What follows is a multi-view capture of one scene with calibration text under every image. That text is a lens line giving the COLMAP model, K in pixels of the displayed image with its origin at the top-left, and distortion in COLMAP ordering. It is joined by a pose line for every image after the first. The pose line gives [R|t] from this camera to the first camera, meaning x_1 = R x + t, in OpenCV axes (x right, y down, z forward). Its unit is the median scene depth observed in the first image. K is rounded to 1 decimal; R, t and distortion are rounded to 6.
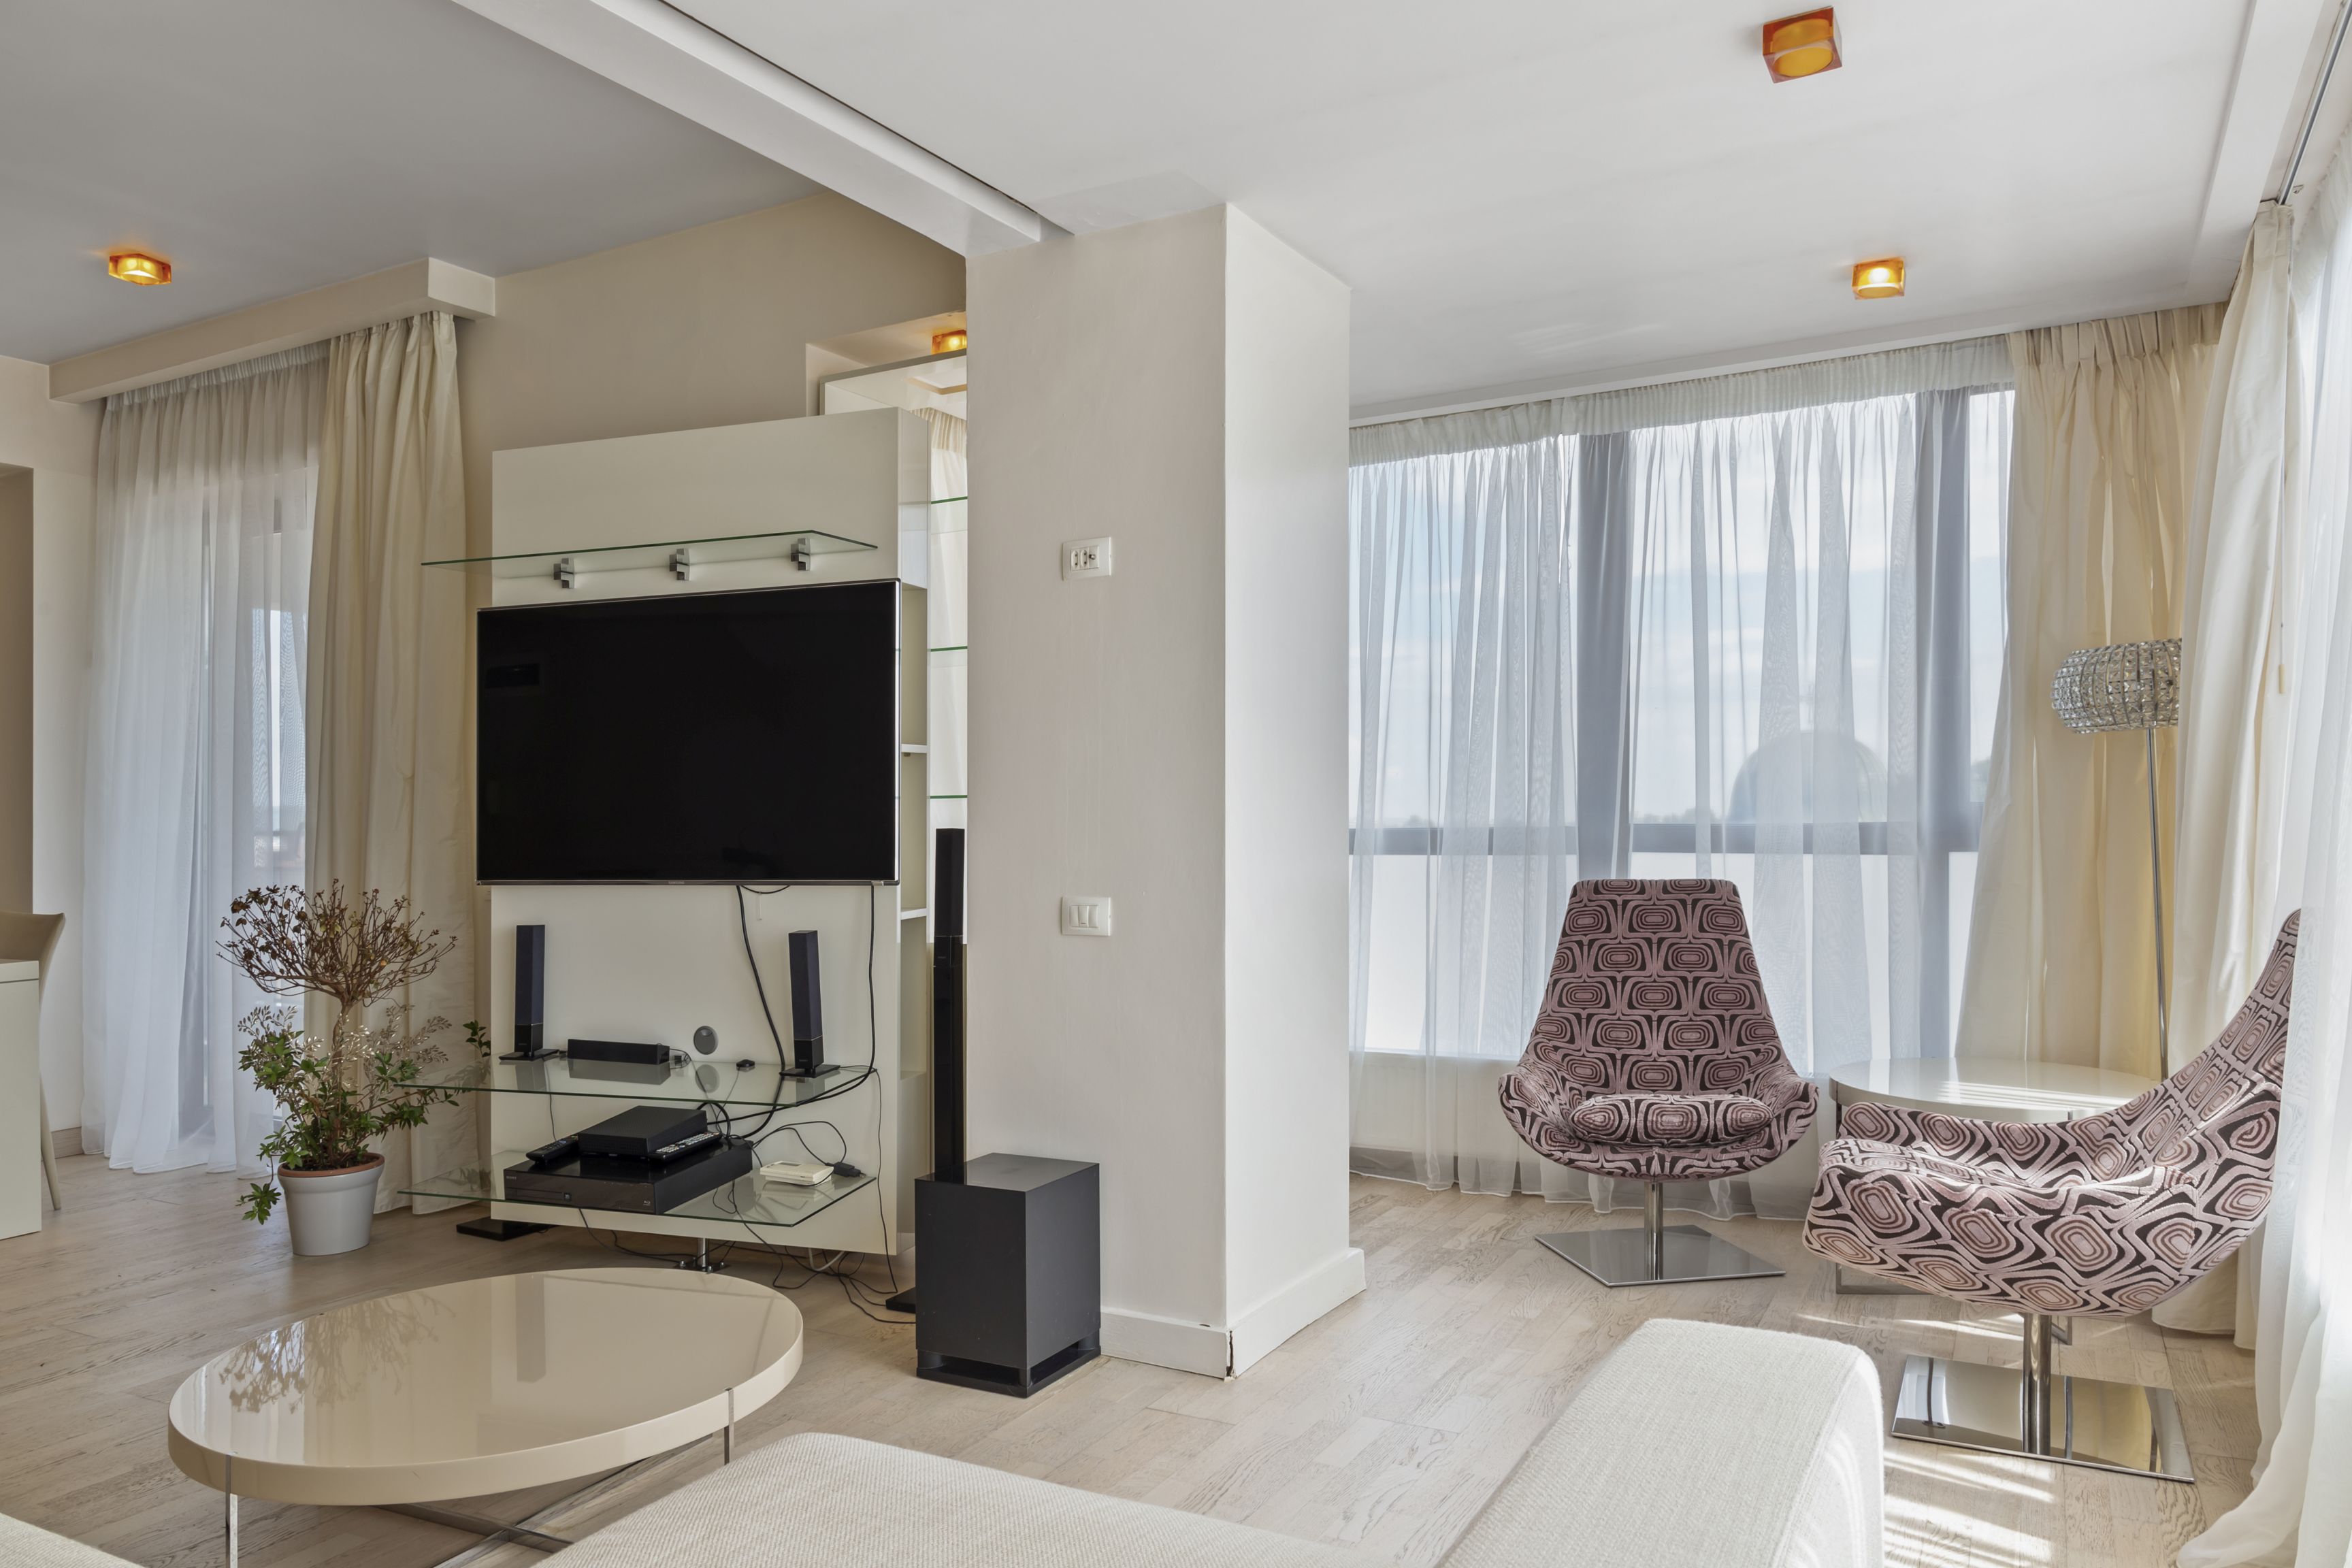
lens RADIAL K [[1552.7, 0, 1249.2], [0, 1552.7, 783.3], [0, 0, 1]] dist [0.003224, 0.002685]
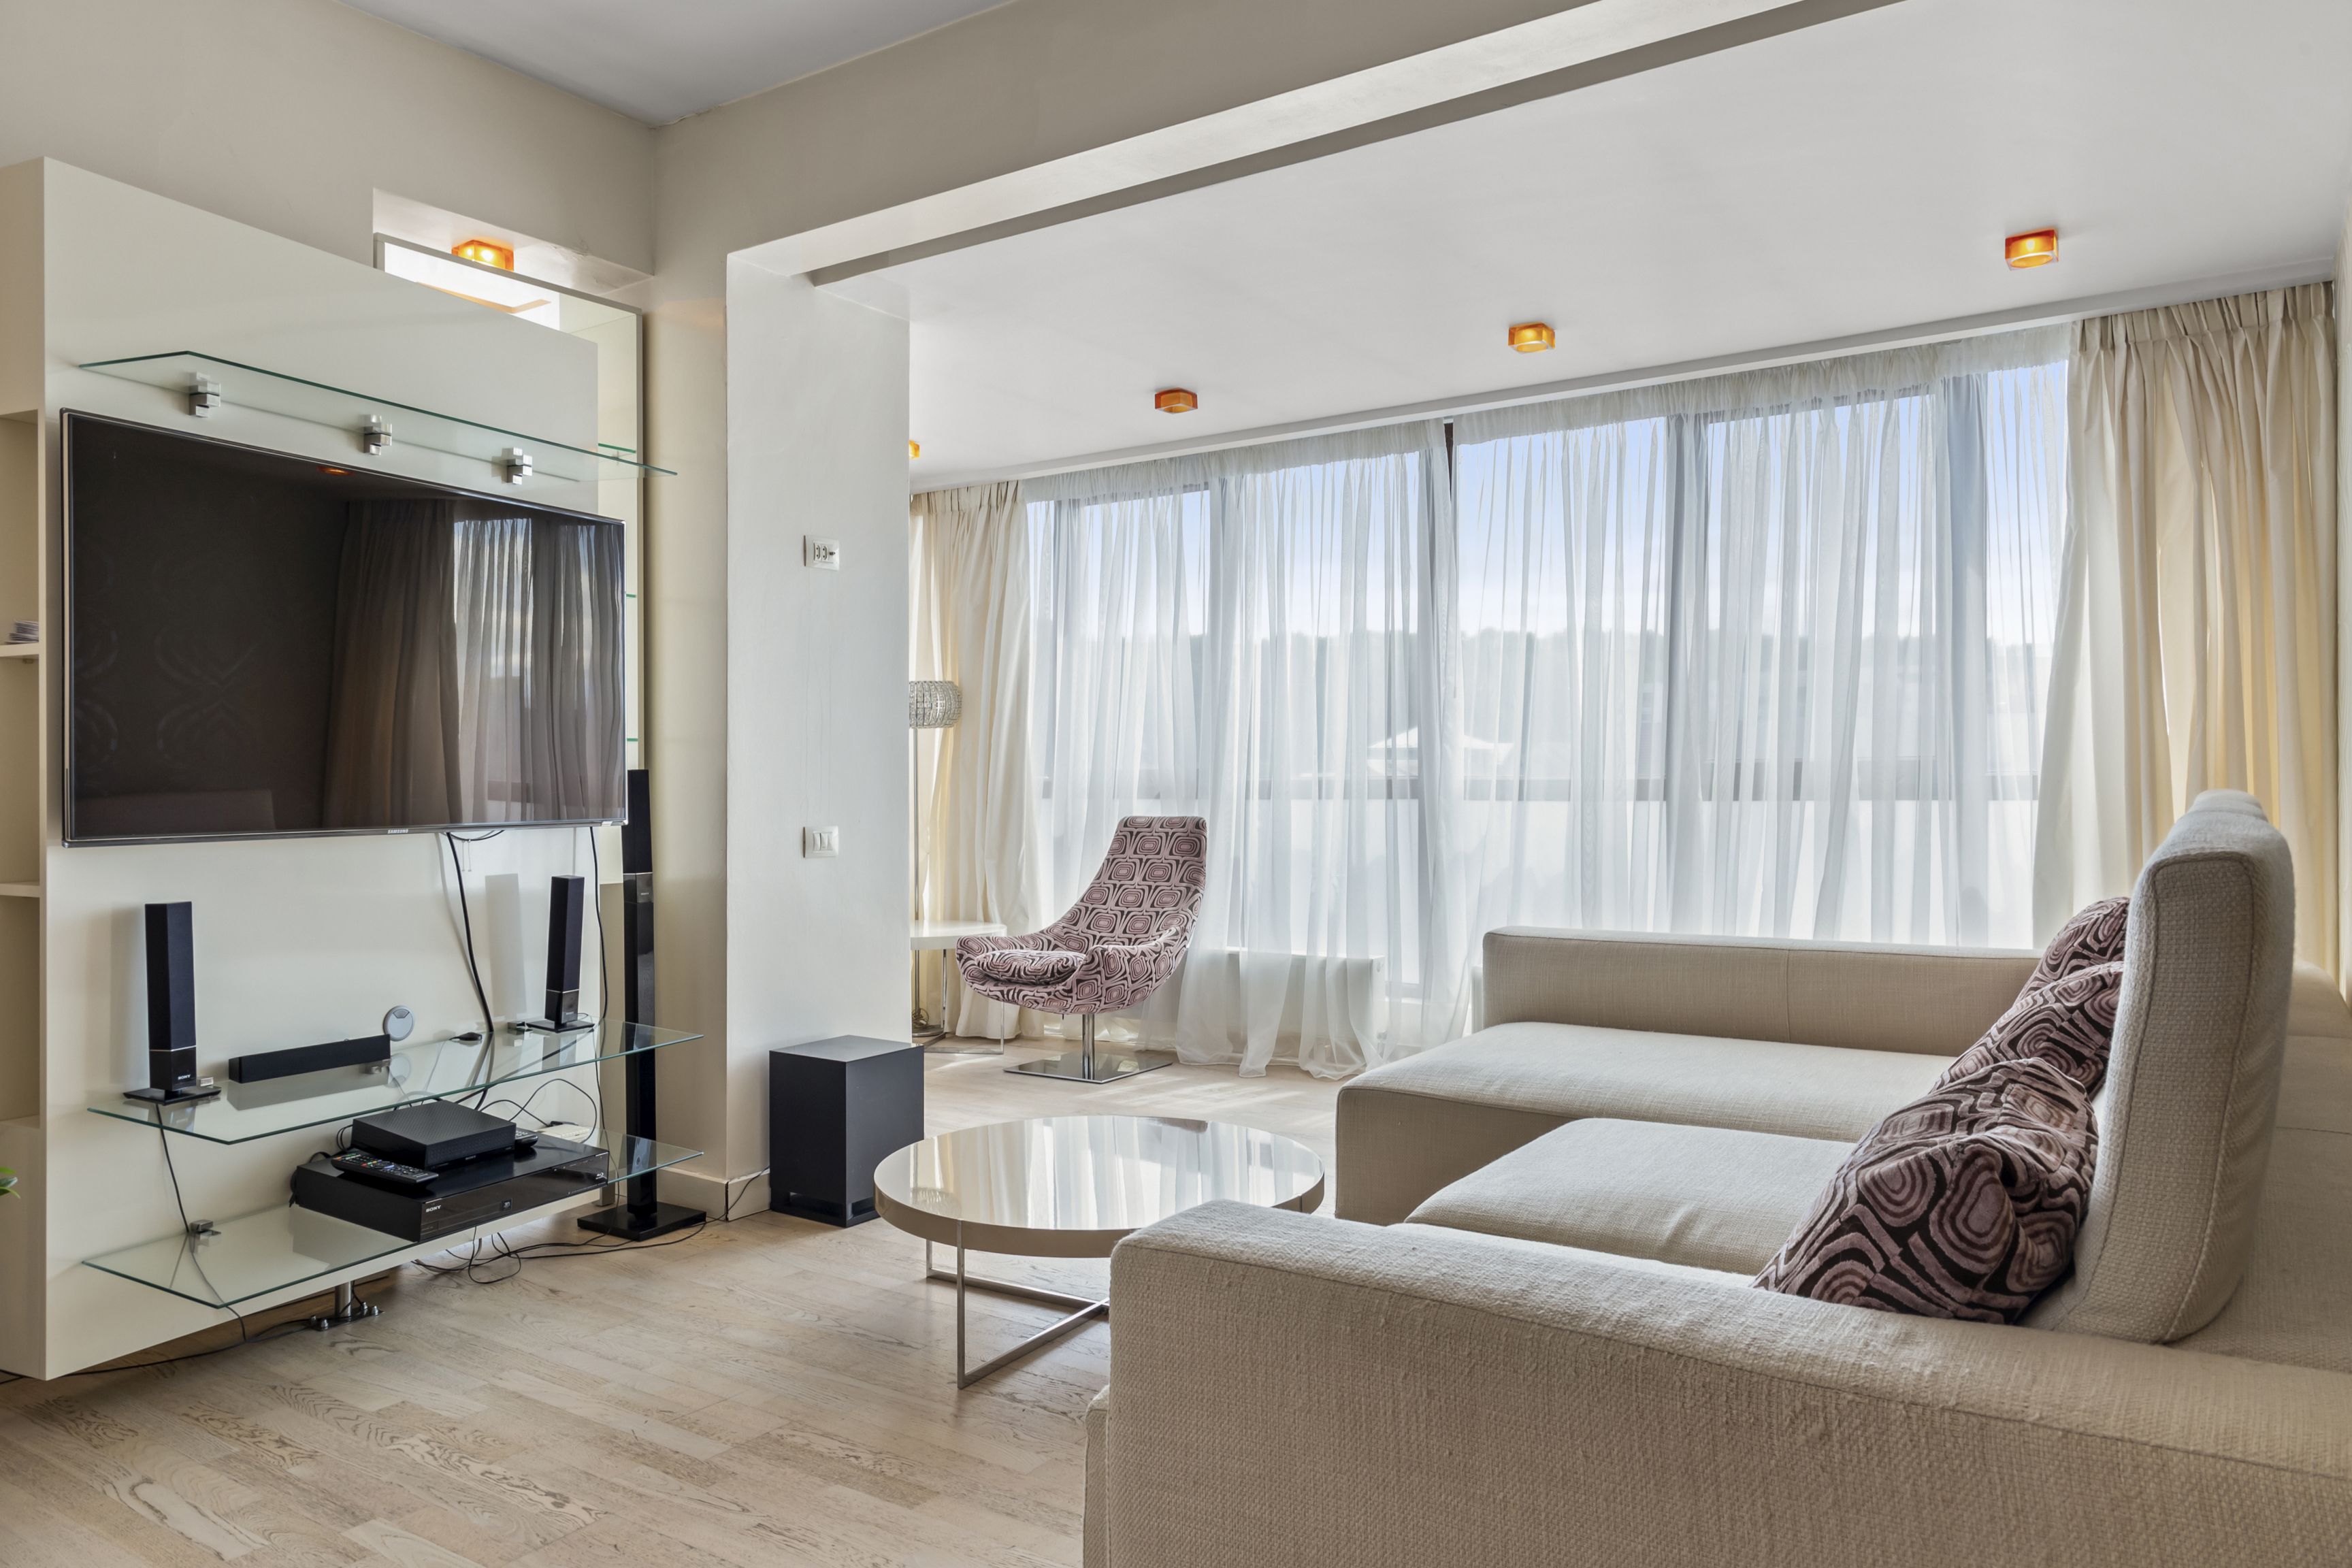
lens RADIAL K [[1579.8, 0, 1177.1], [0, 1579.8, 735.3], [0, 0, 1]] dist [0.004865, 0.001130]
pose [[0.101091, 0.038651, 0.994126, -1.096317], [-0.016257, 0.999176, -0.037194, 0.036157], [-0.994744, -0.012401, 0.101636, 0.486504]]
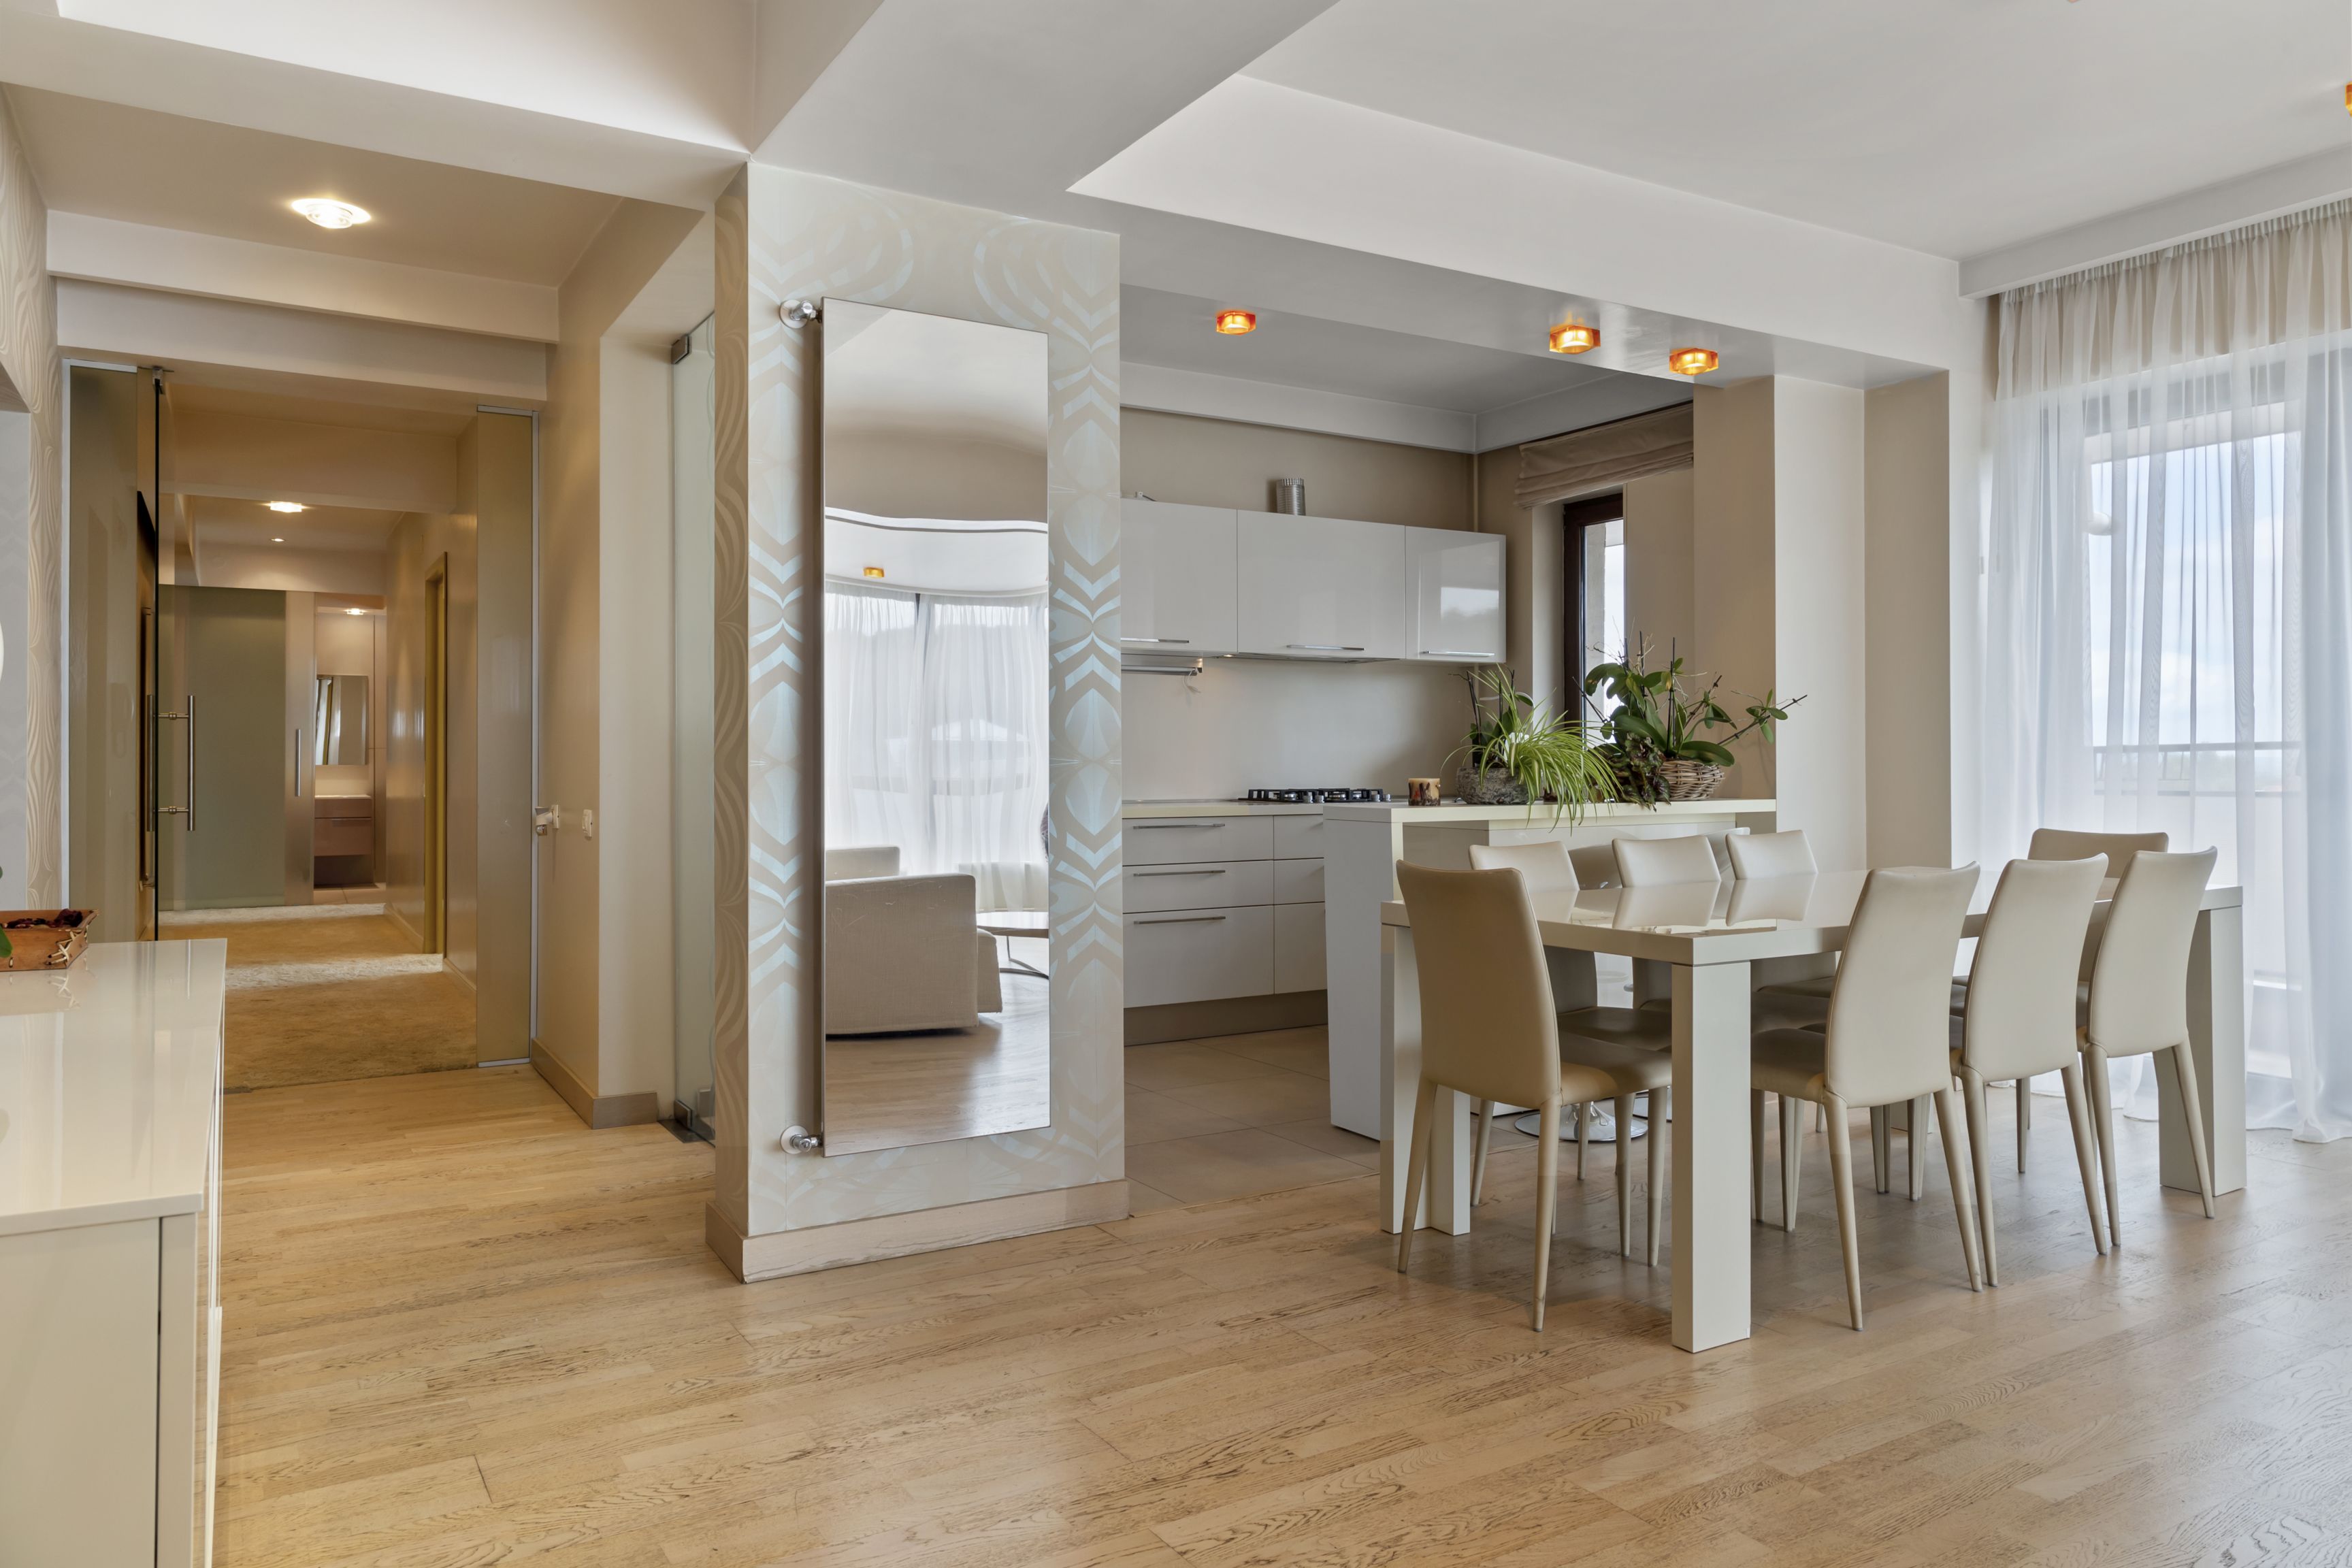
lens RADIAL K [[1579.8, 0, 1177.1], [0, 1579.8, 735.3], [0, 0, 1]] dist [0.004865, 0.001130]
pose [[0.850849, -0.000592, -0.525409, -0.898811], [0.001895, 0.999996, 0.001943, 0.026351], [0.525406, -0.002649, 0.850847, -0.120589]]
